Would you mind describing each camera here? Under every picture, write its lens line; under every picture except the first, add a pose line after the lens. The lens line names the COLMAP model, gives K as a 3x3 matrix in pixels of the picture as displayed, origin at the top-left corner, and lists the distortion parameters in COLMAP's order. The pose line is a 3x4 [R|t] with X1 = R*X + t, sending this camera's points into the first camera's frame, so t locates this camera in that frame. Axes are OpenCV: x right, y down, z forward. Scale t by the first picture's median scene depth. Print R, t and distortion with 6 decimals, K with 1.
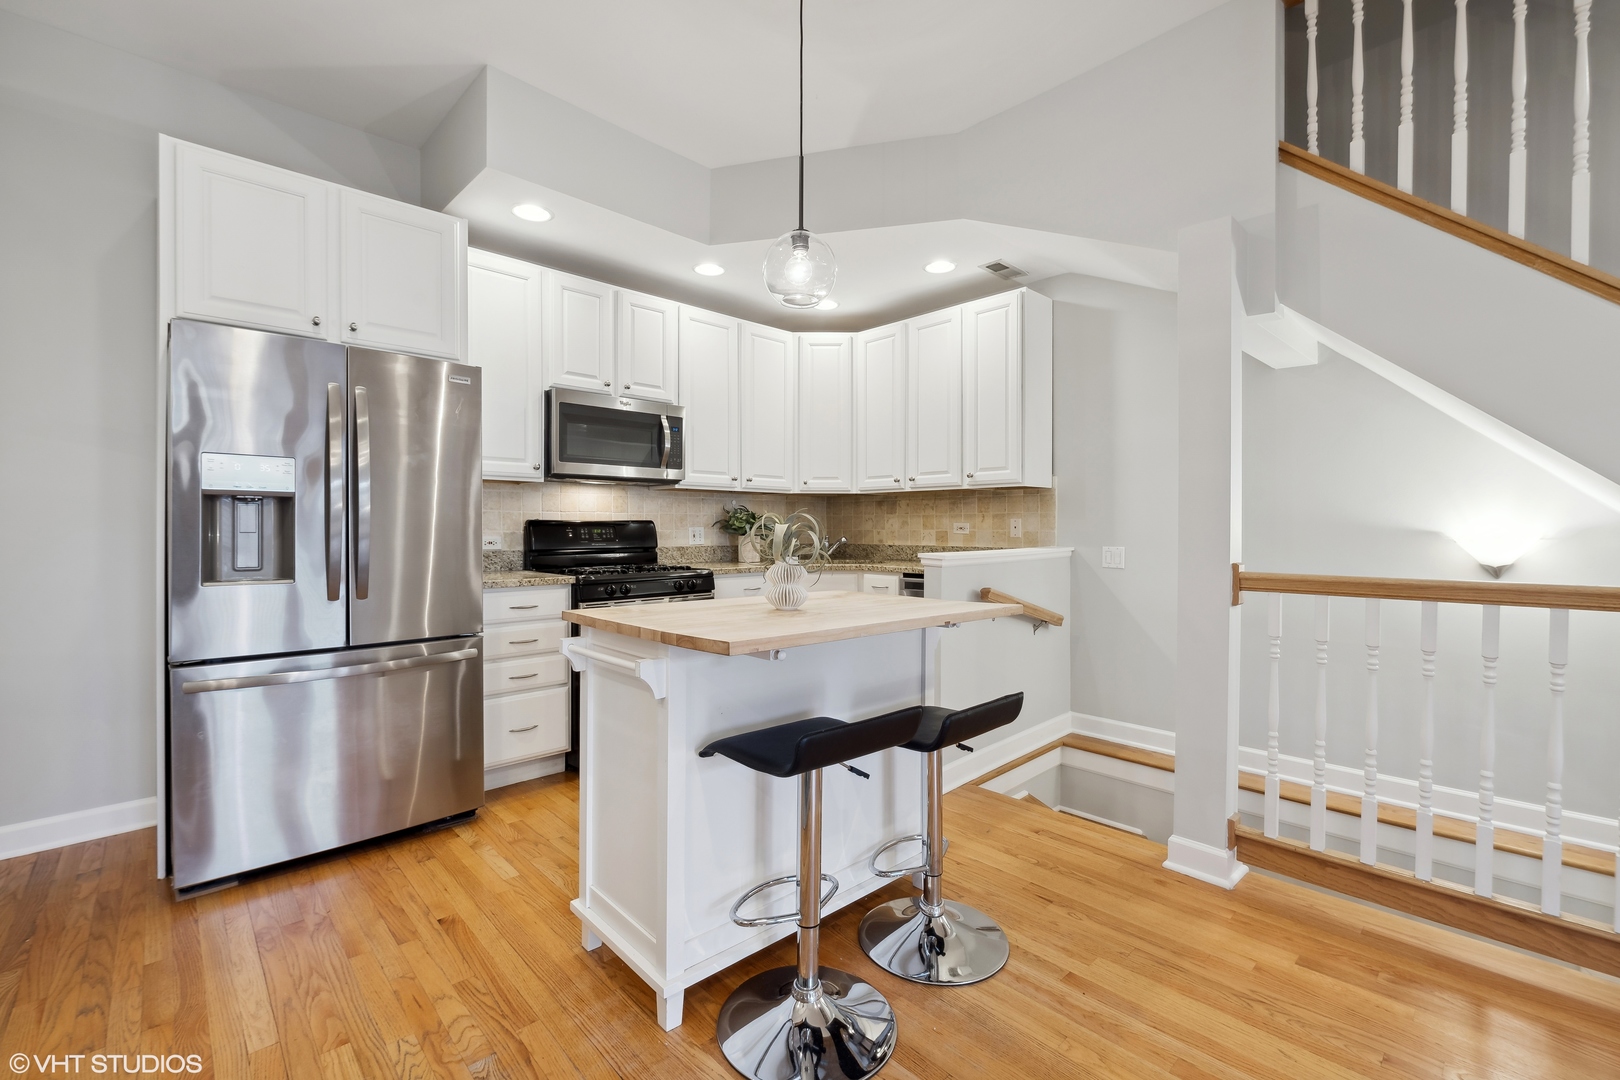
lens RADIAL K [[694.7, 0, 813.1], [0, 694.7, 535.3], [0, 0, 1]] dist [-0.003824, -0.000996]
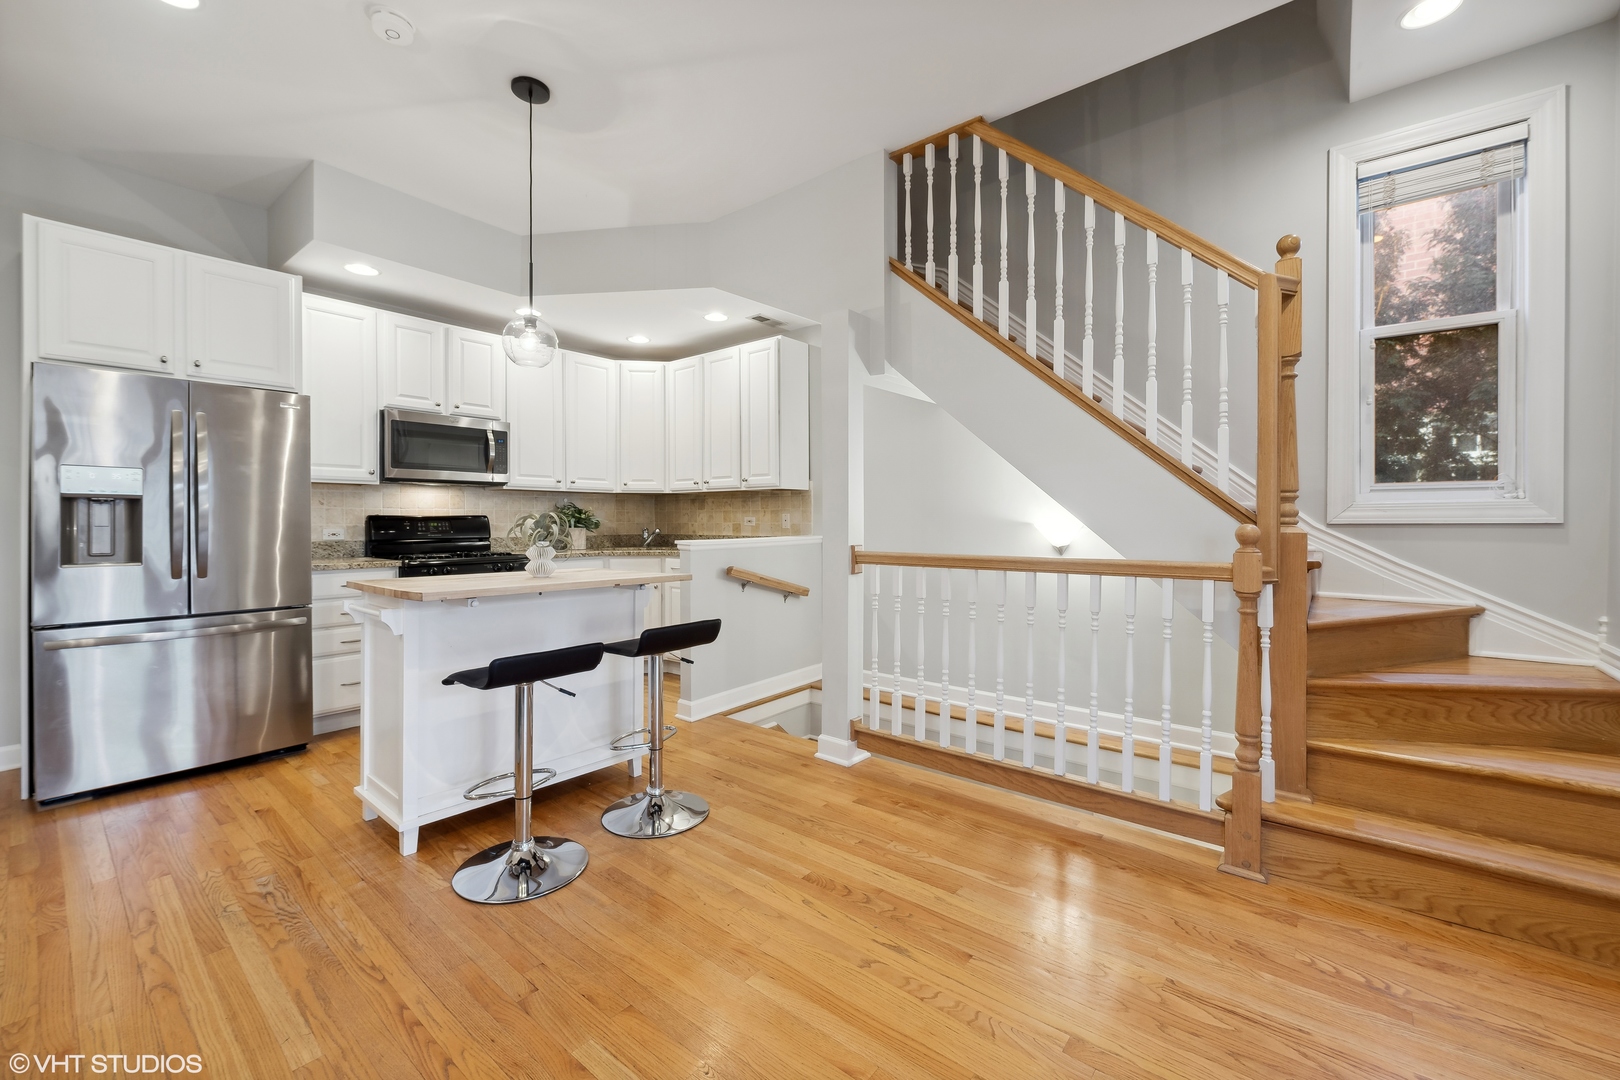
lens RADIAL K [[658.0, 0, 811.5], [0, 658.0, 525.2], [0, 0, 1]] dist [-0.002933, -0.000623]
pose [[0.992693, -0.003012, 0.120633, 0.296685], [0.003427, 0.999989, -0.003229, 0.001966], [-0.120622, 0.003619, 0.992692, -0.314443]]
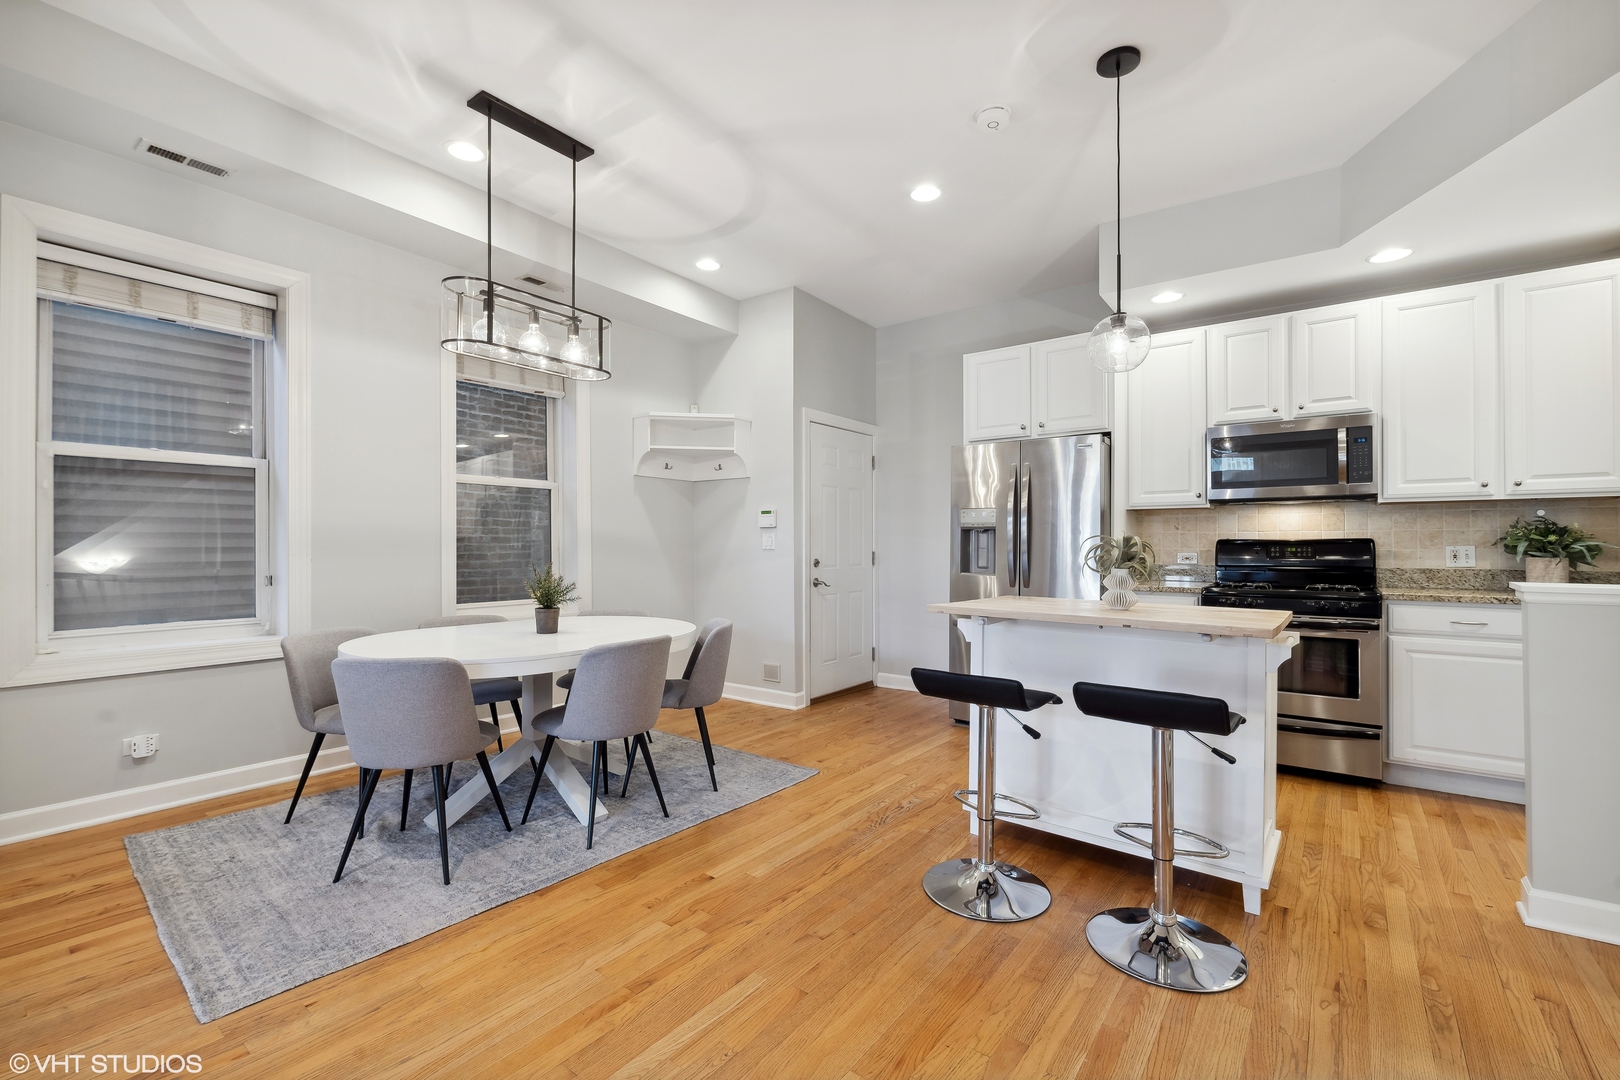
lens RADIAL K [[697.1, 0, 801.9], [0, 697.1, 540.2], [0, 0, 1]] dist [-0.000719, -0.000146]
pose [[0.150560, -0.006829, -0.988577, 0.874996], [-0.012162, 0.999888, -0.008759, -0.002777], [0.988526, 0.013342, 0.150460, 0.179724]]
